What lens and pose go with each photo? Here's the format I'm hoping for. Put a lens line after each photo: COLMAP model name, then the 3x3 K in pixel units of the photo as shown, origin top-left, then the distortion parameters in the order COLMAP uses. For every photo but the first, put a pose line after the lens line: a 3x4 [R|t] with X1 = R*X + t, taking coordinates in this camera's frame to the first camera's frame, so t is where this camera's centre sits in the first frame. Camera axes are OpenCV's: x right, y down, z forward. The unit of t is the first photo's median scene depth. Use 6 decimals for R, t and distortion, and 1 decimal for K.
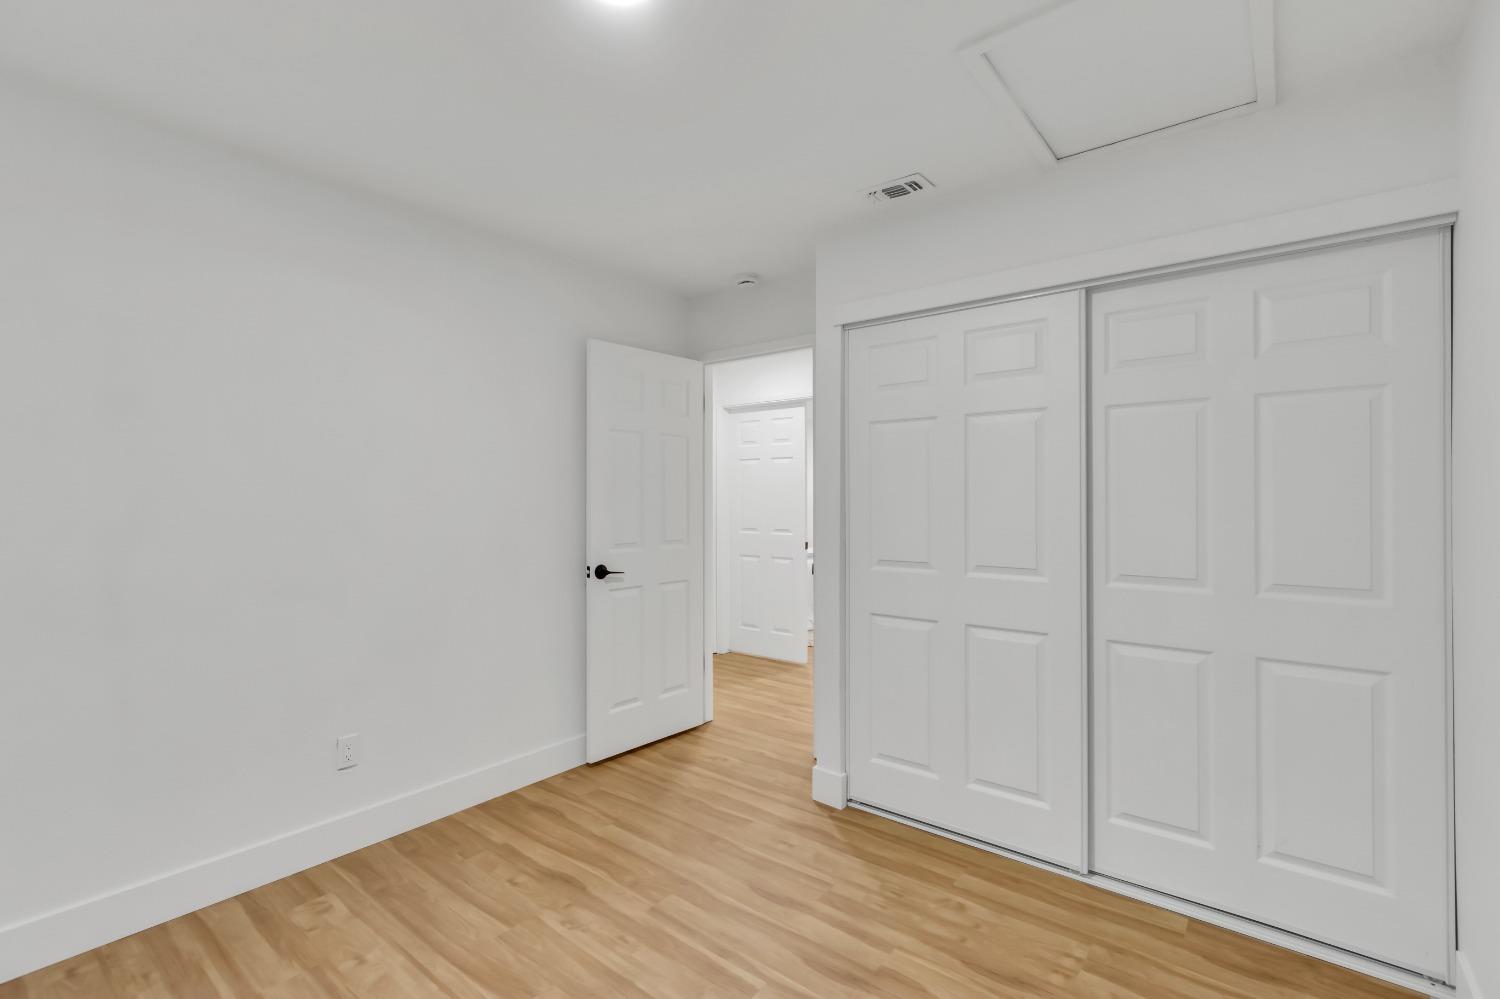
lens RADIAL K [[730.4, 0, 748.3], [0, 730.4, 491.6], [0, 0, 1]] dist [0.000119, 0.000043]
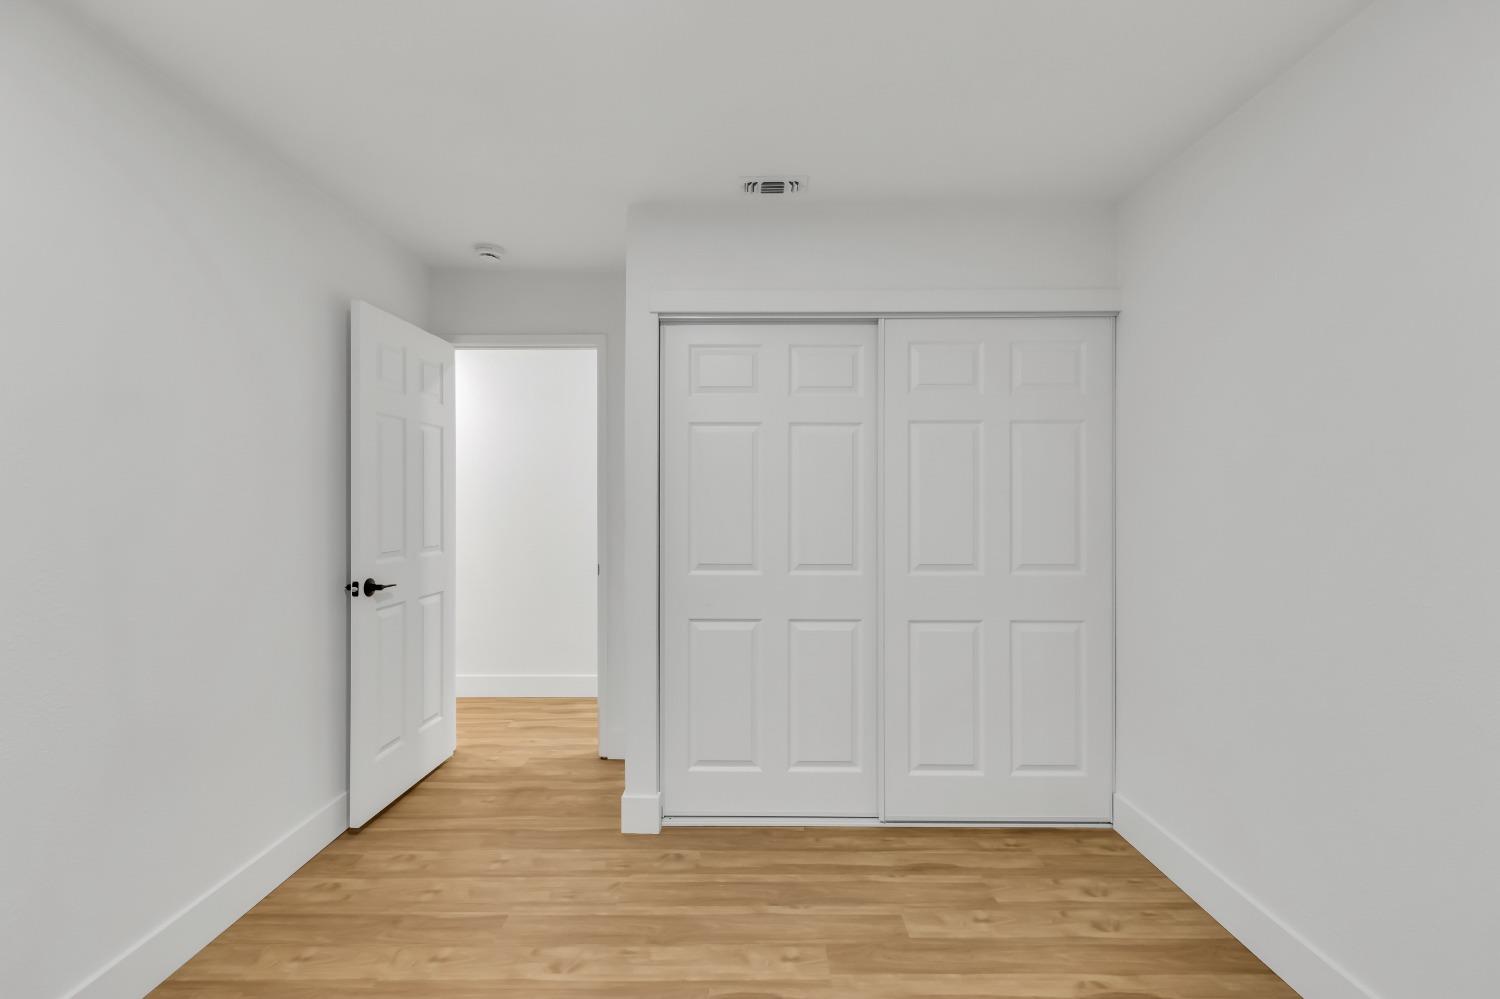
lens RADIAL K [[655.2, 0, 747.3], [0, 655.2, 505.7], [0, 0, 1]] dist [0.050149, 0.000023]
pose [[0.799561, -0.007528, 0.600537, -0.278239], [-0.000928, 0.999905, 0.013769, 0.001756], [-0.600584, -0.011566, 0.799478, 0.231221]]
